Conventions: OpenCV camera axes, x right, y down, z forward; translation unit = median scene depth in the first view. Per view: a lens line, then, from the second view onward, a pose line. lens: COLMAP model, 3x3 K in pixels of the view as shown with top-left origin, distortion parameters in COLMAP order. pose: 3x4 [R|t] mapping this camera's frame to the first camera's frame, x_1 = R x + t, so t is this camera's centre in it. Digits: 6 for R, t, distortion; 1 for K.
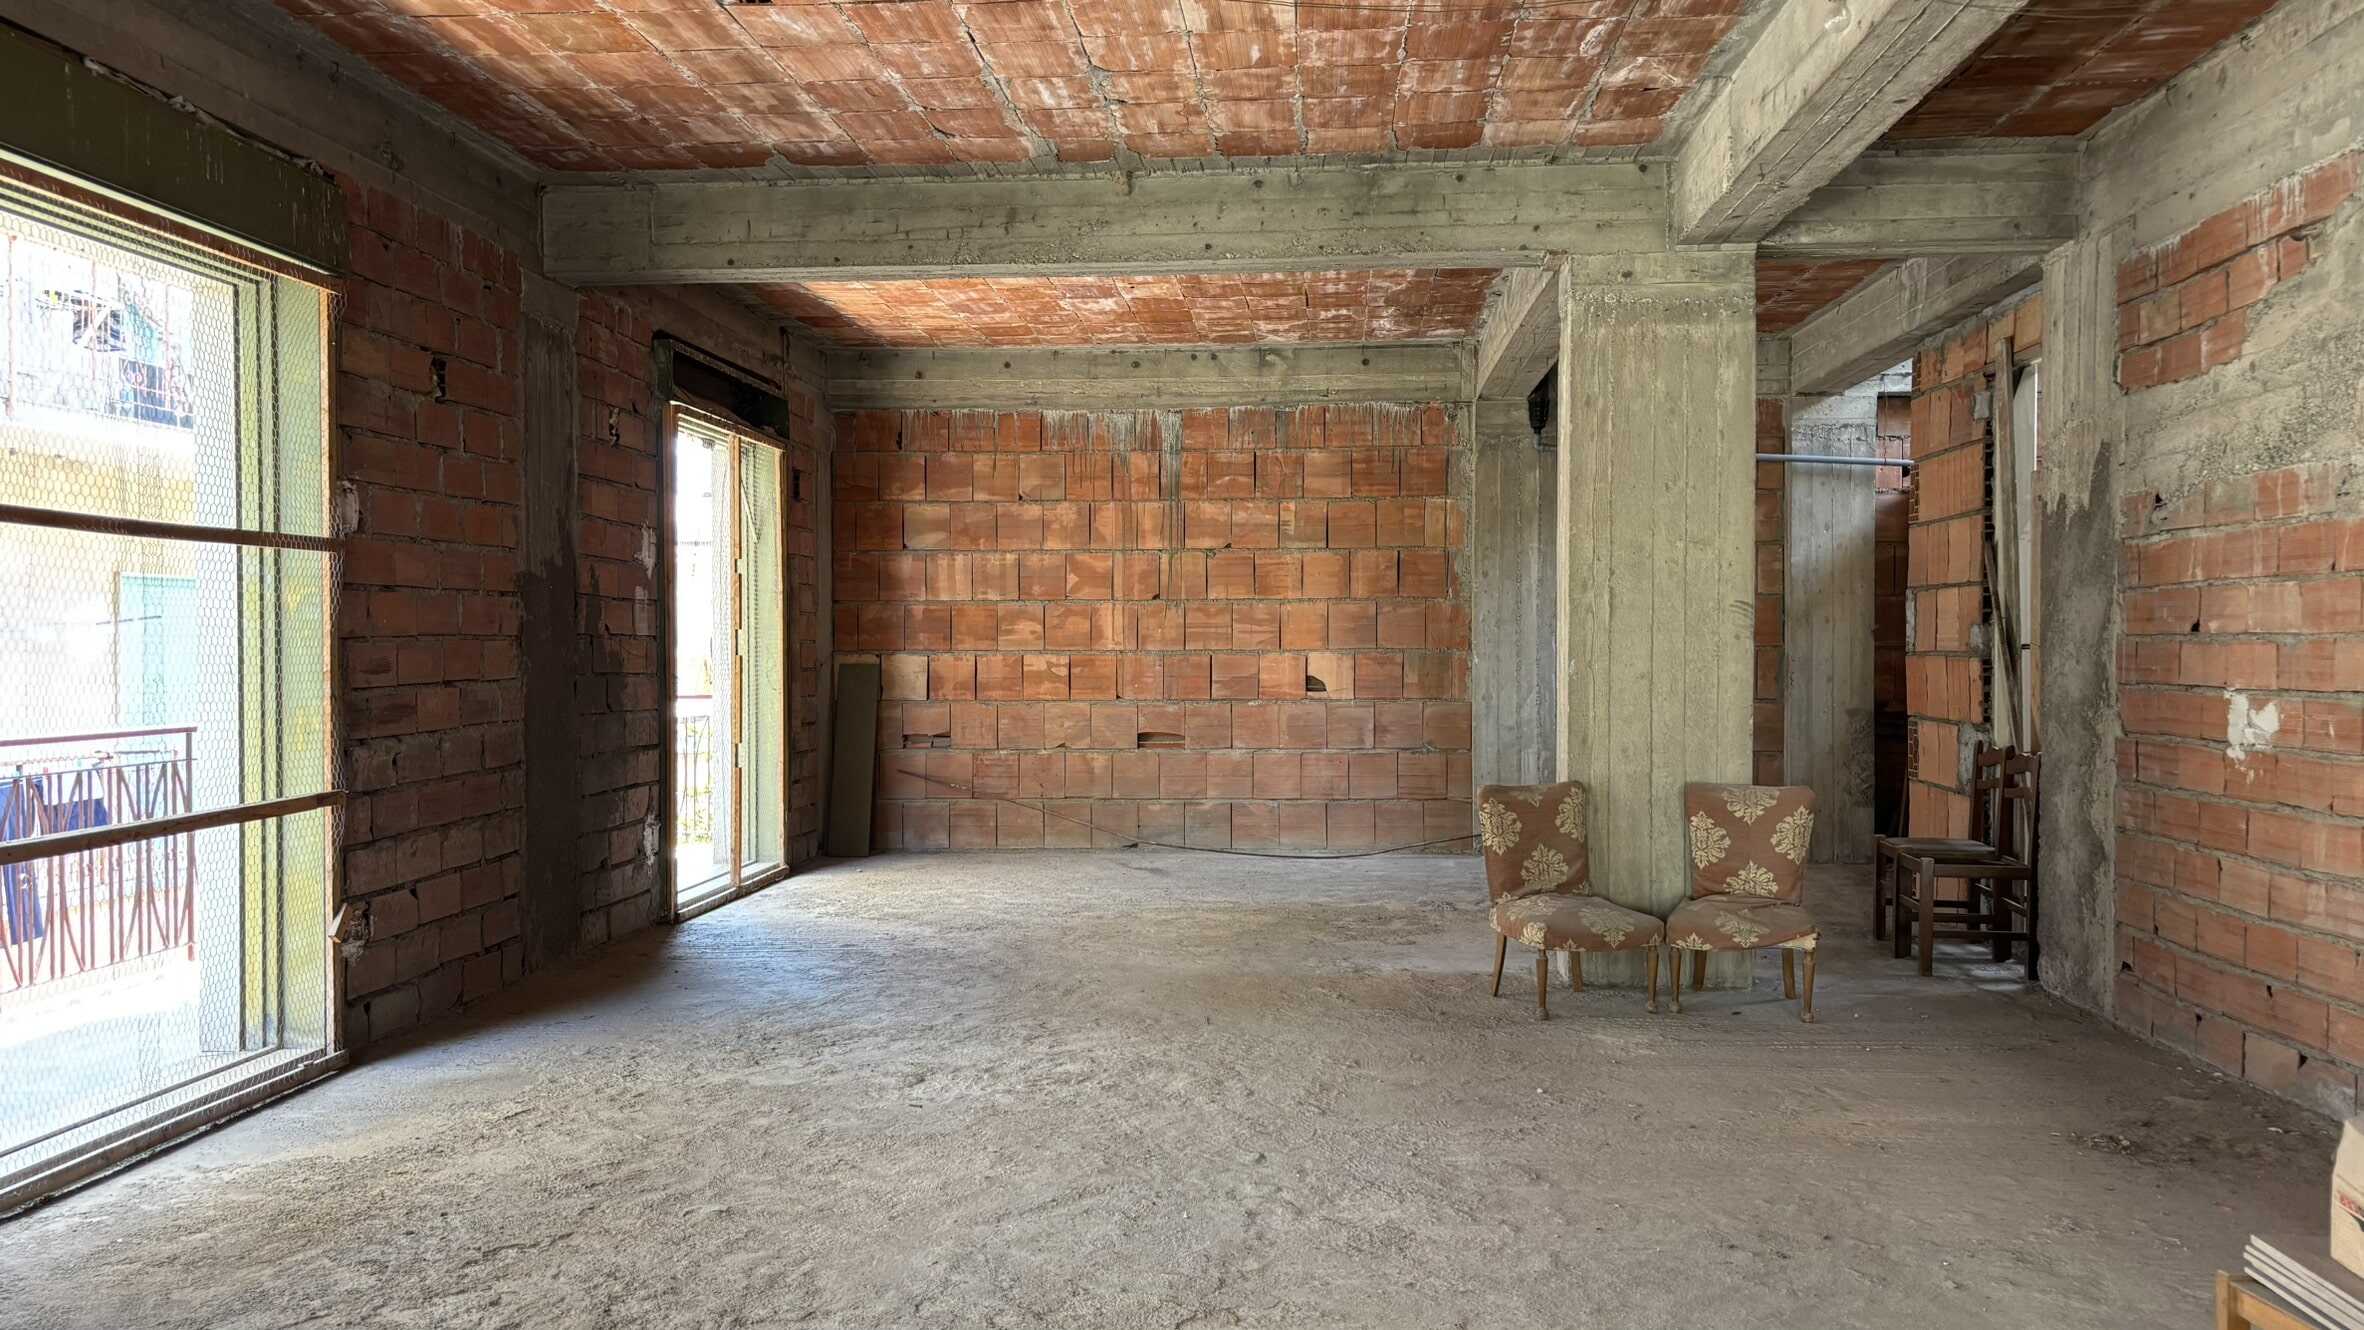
lens RADIAL K [[1777.1, 0, 1178.2], [0, 1777.1, 674.4], [0, 0, 1]] dist [0.054509, -0.062715]
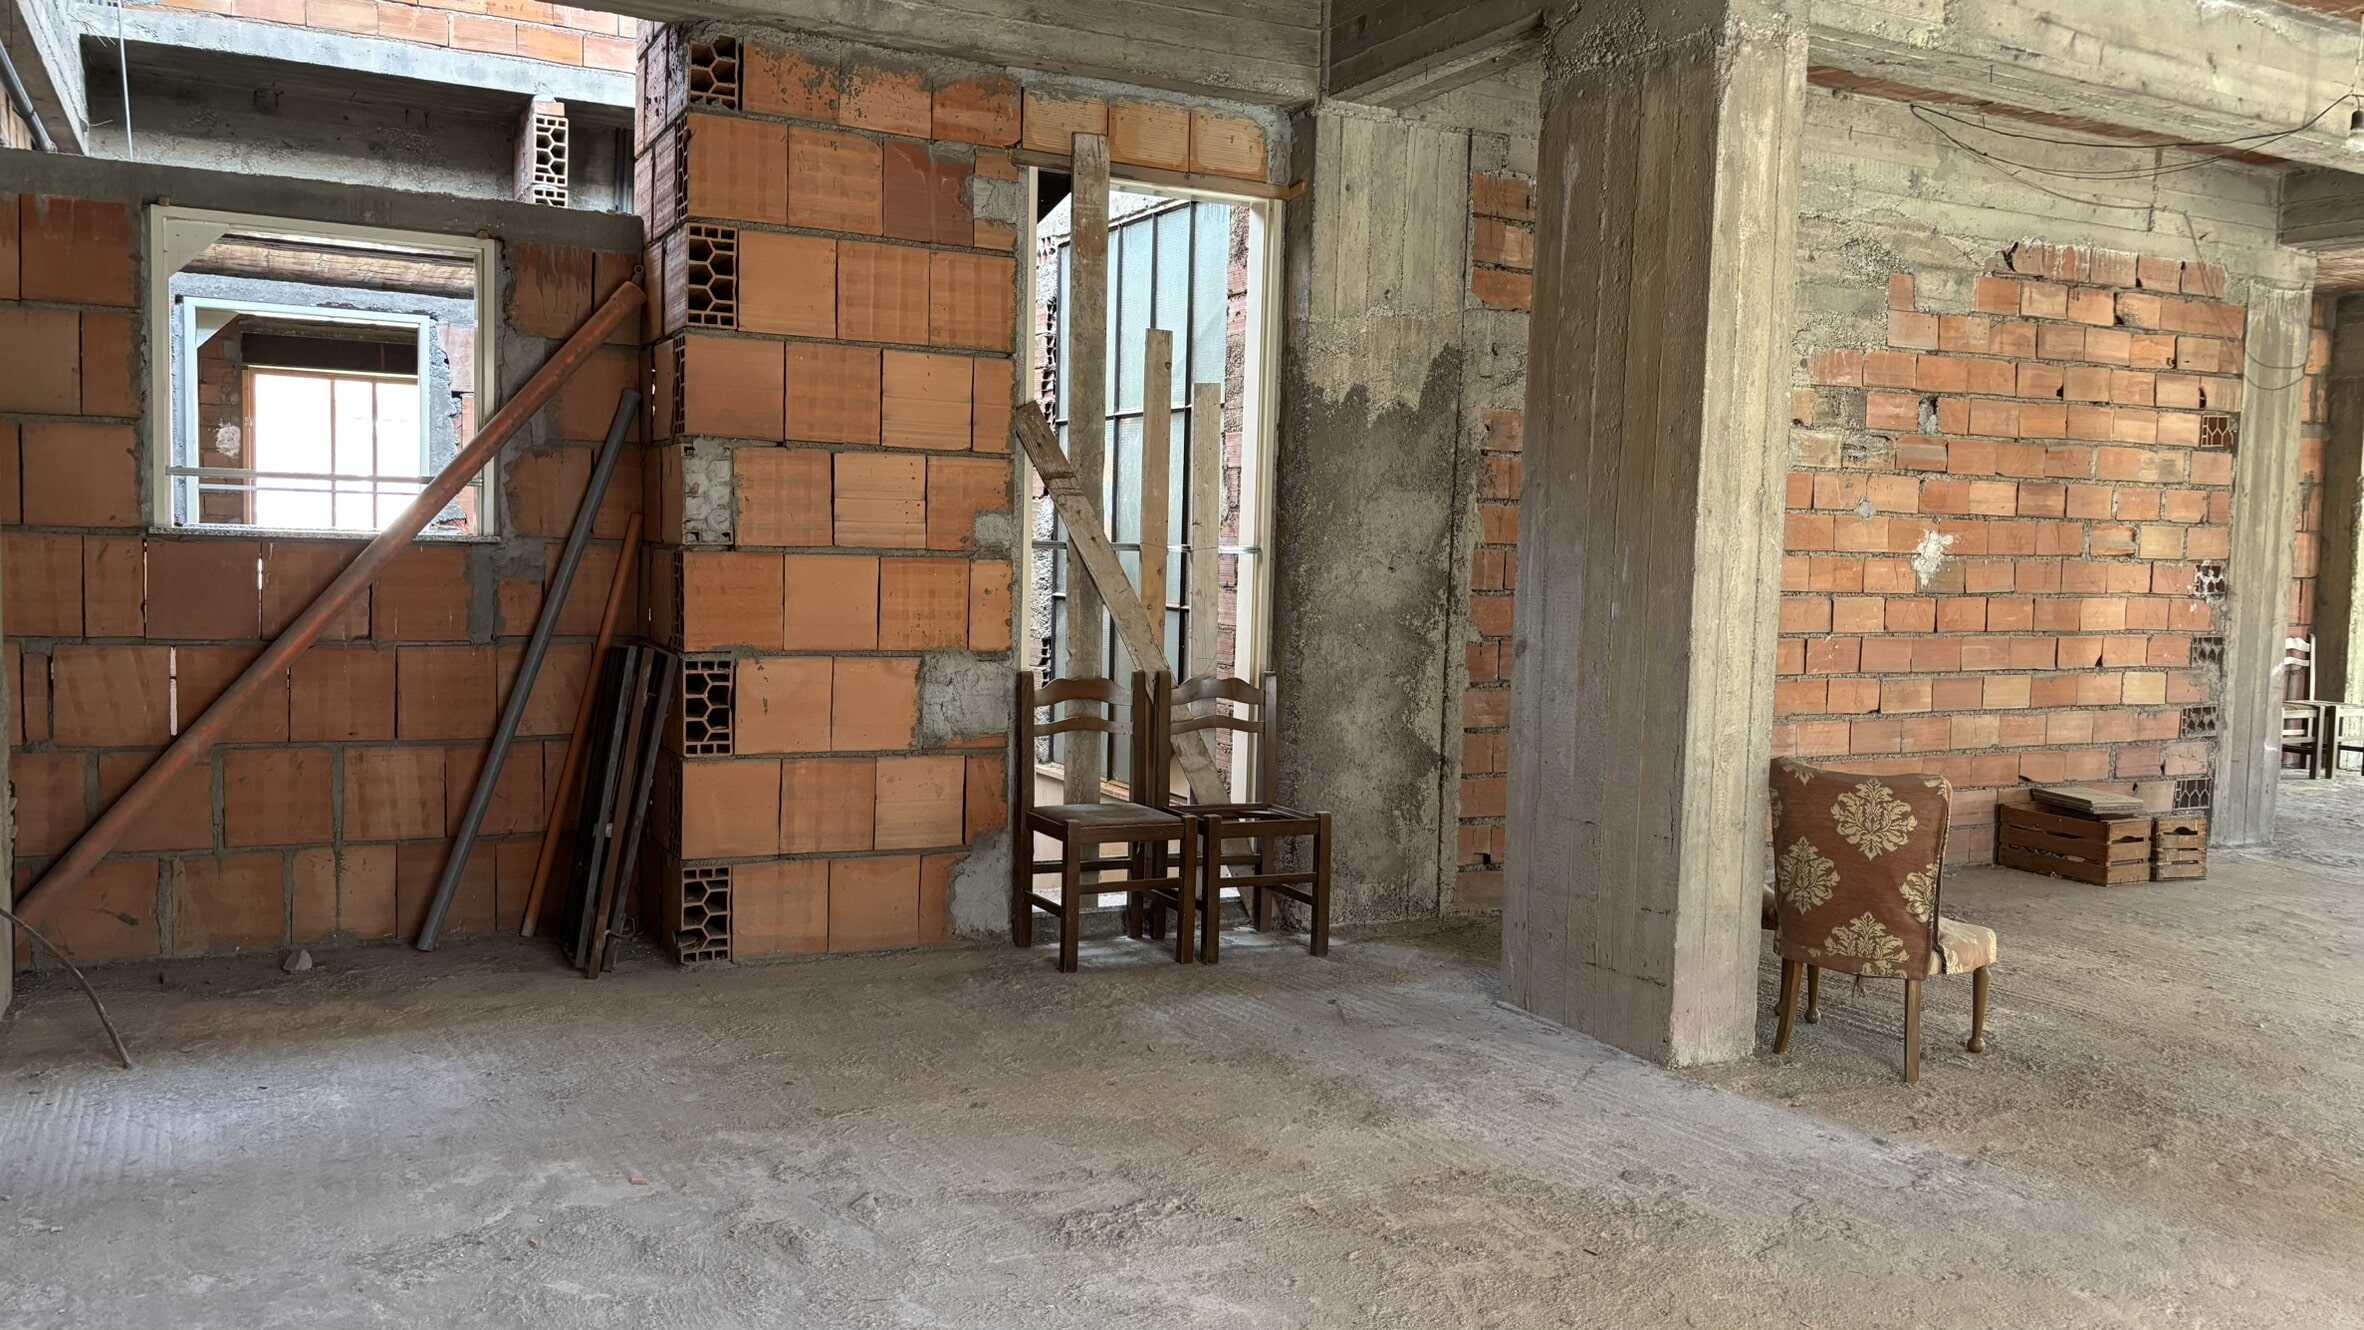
lens RADIAL K [[1777.1, 0, 1141.8], [0, 1777.1, 656.0], [0, 0, 1]] dist [0.054509, -0.062715]
pose [[-0.522662, -0.068574, 0.849778, -0.201636], [-0.012437, 0.997267, 0.072827, -0.023770], [-0.852449, 0.027495, -0.522086, 1.374479]]
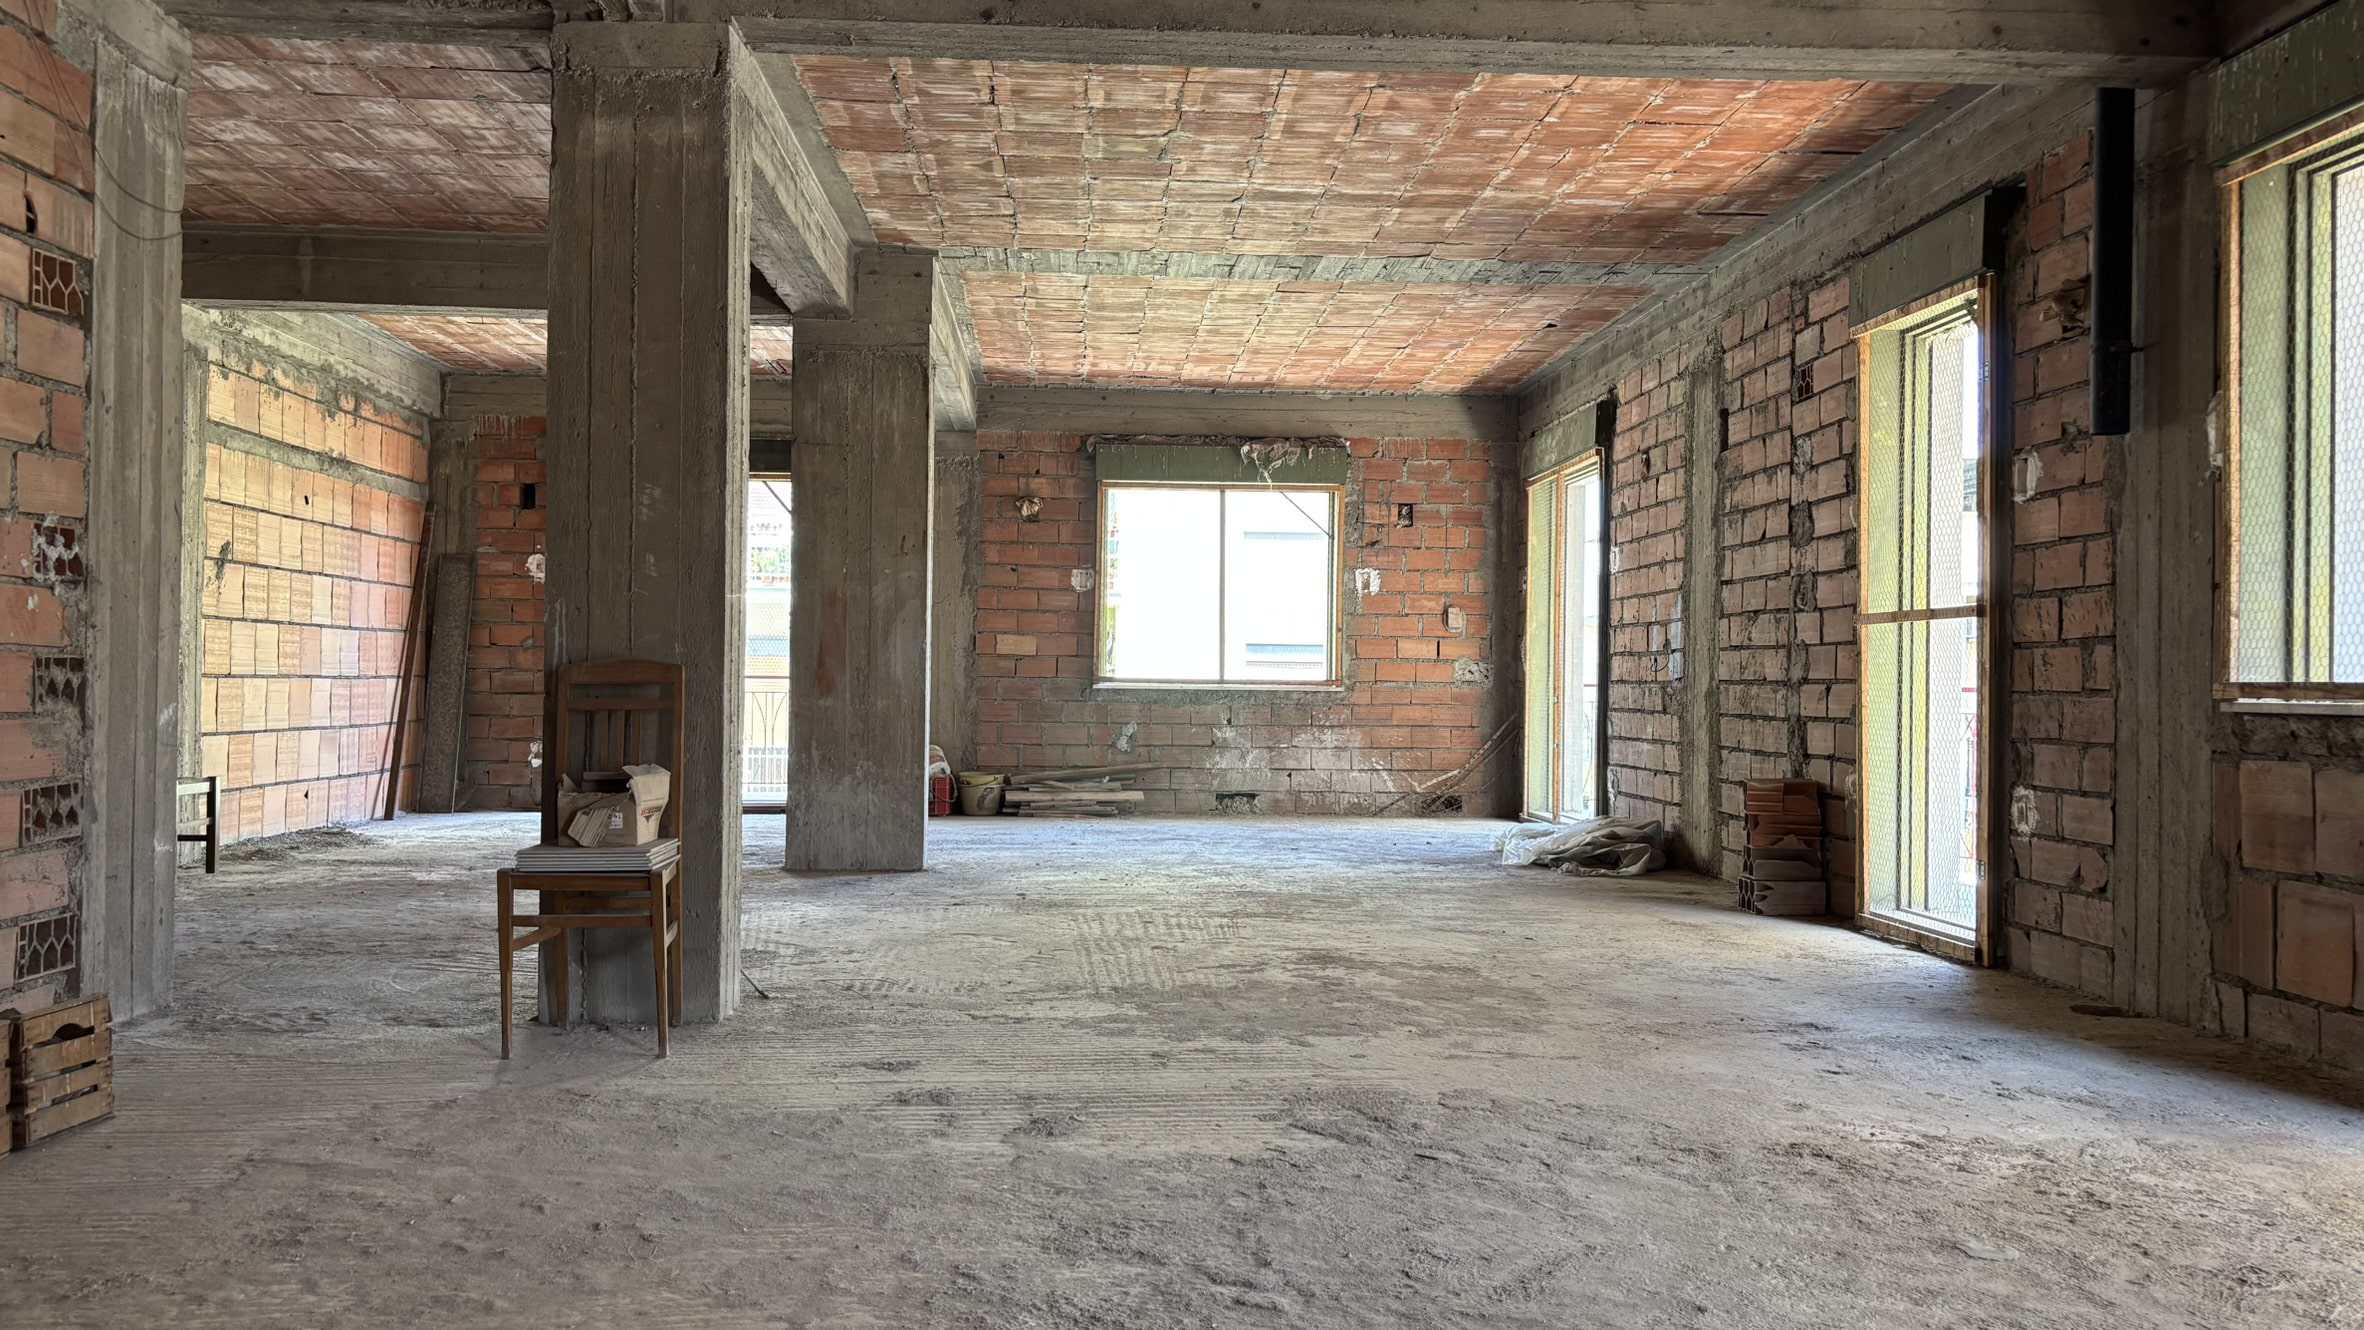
lens RADIAL K [[1777.1, 0, 1183.1], [0, 1777.1, 675.8], [0, 0, 1]] dist [0.054509, -0.062715]
pose [[-0.989649, -0.010841, -0.143097, 0.096928], [-0.012933, 0.999823, 0.013695, 0.028319], [0.142923, 0.015403, -0.989614, 0.909896]]
